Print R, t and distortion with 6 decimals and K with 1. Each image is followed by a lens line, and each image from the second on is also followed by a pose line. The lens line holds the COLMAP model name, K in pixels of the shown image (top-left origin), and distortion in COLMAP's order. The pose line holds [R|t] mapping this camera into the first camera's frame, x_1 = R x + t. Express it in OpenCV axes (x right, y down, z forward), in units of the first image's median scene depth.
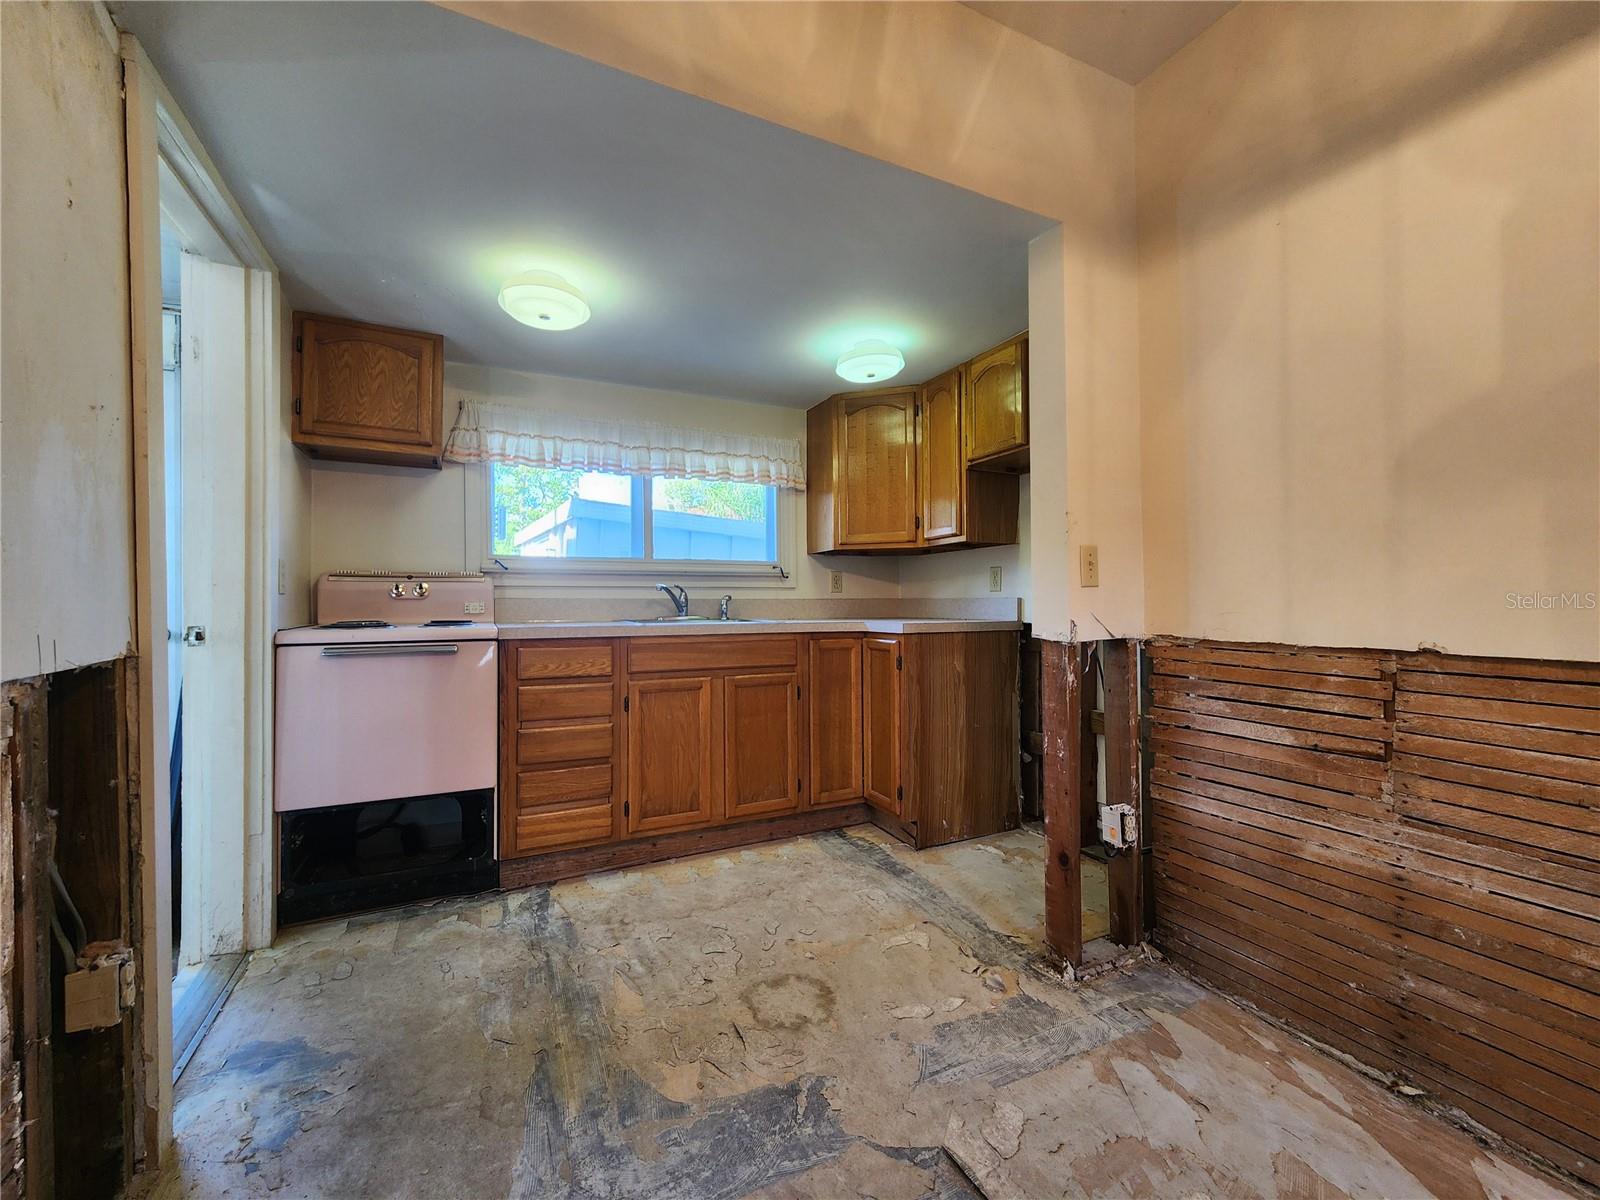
lens RADIAL K [[640.4, 0, 799.6], [0, 640.4, 599.8], [0, 0, 1]] dist [-0.001199, 0.000108]
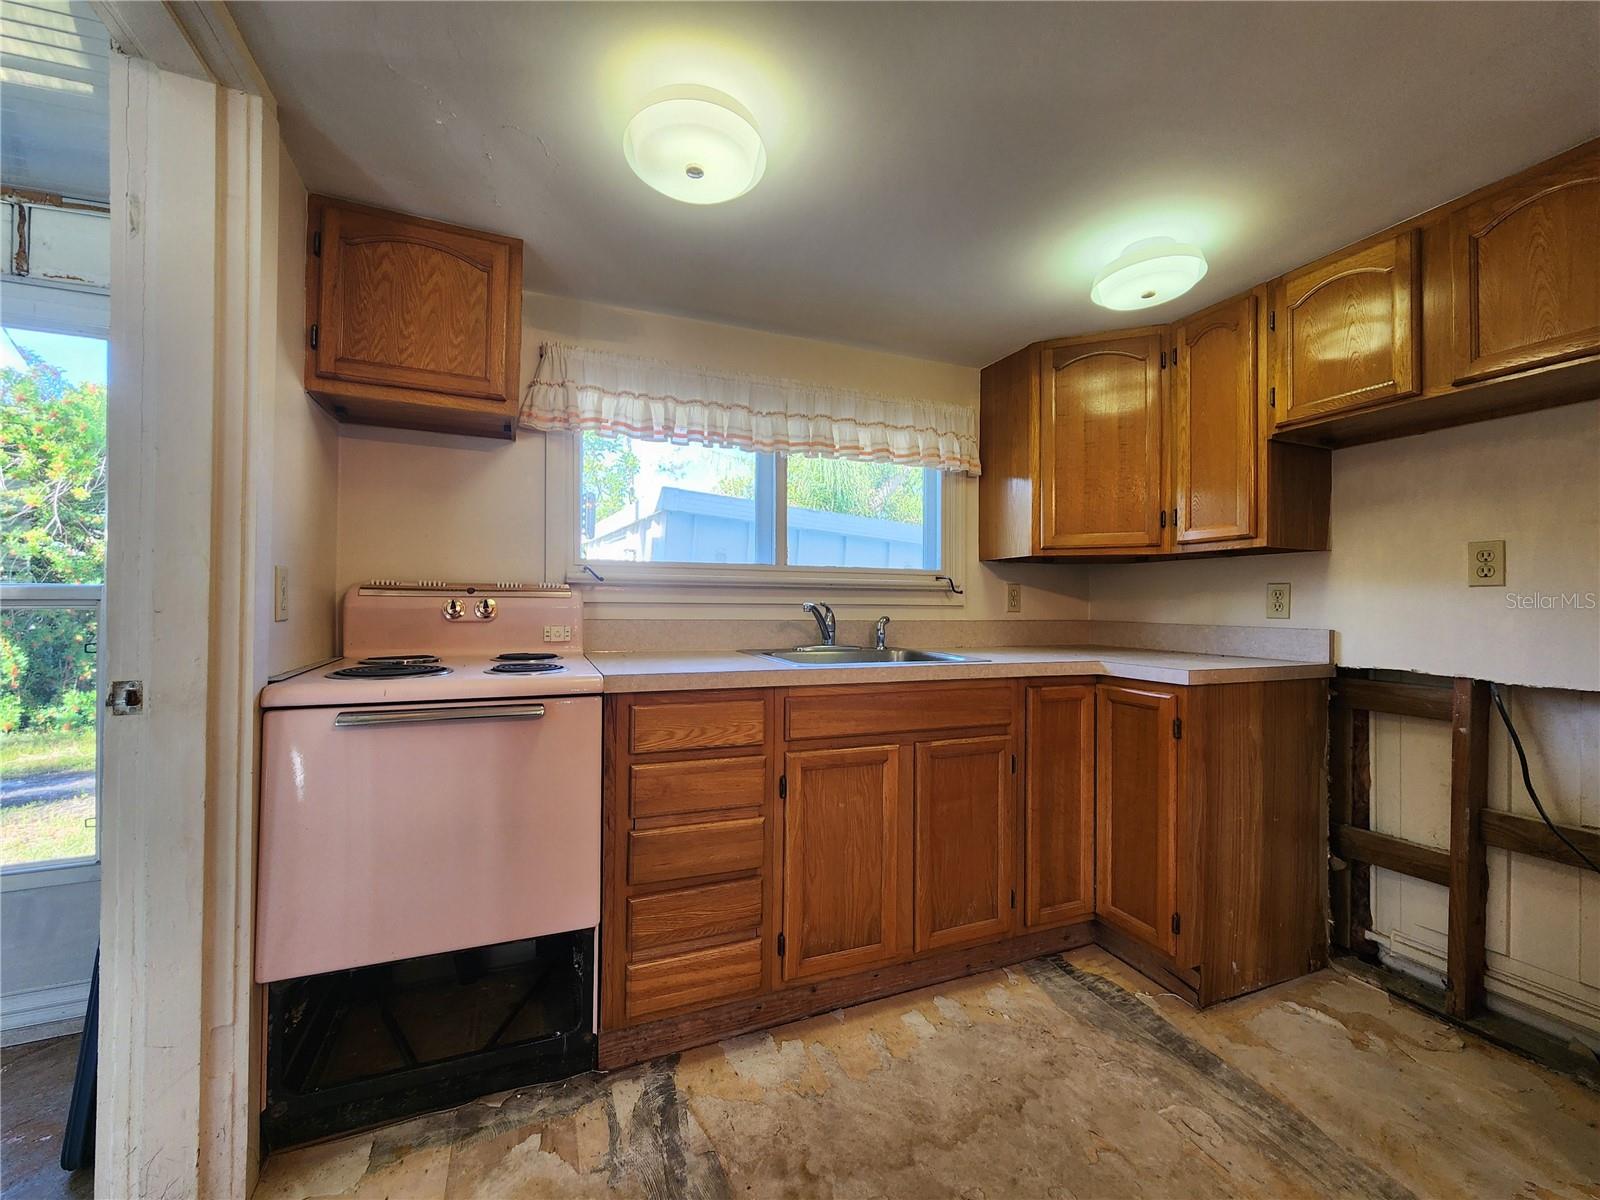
lens RADIAL K [[640.4, 0, 798.5], [0, 640.4, 600.9], [0, 0, 1]] dist [-0.001199, 0.000108]
pose [[0.997856, 0.014196, -0.063883, -0.209692], [-0.014088, 0.999898, 0.002147, -0.031795], [0.063907, -0.001242, 0.997955, 0.328870]]
